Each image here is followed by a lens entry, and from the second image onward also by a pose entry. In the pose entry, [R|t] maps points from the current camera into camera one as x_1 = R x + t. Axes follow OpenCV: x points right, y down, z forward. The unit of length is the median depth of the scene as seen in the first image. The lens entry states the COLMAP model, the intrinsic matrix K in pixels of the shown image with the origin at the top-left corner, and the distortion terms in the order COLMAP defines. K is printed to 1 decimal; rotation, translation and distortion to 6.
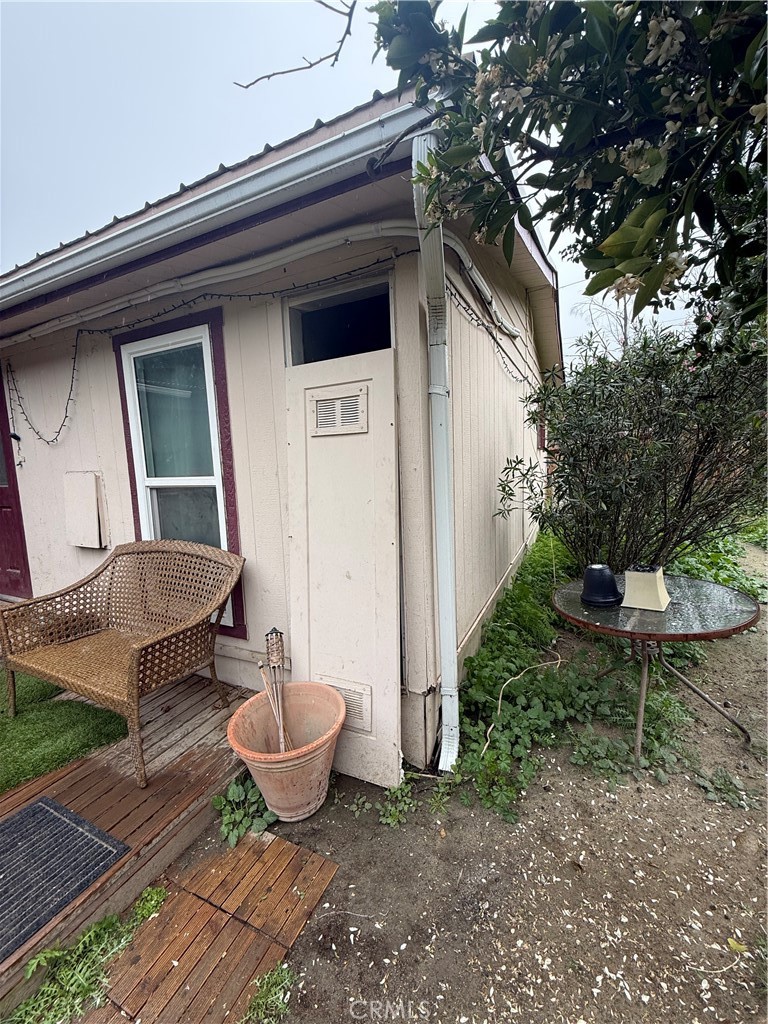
lens RADIAL K [[409.7, 0, 380.9], [0, 409.7, 510.4], [0, 0, 1]] dist [0.000300, 0.000677]
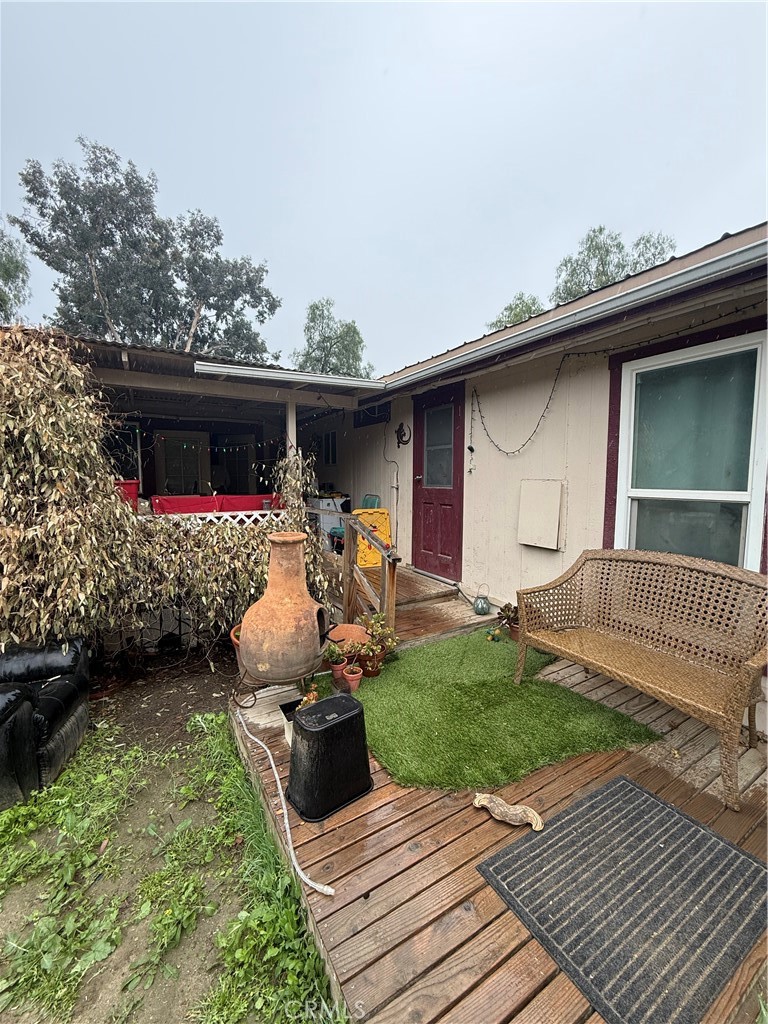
lens RADIAL K [[409.7, 0, 377.3], [0, 409.7, 508.7], [0, 0, 1]] dist [0.000300, 0.000677]
pose [[0.830297, 0.075305, -0.552210, -0.532092], [-0.087593, 0.996148, 0.004142, 0.022682], [0.550395, 0.044930, 0.833694, -0.209506]]
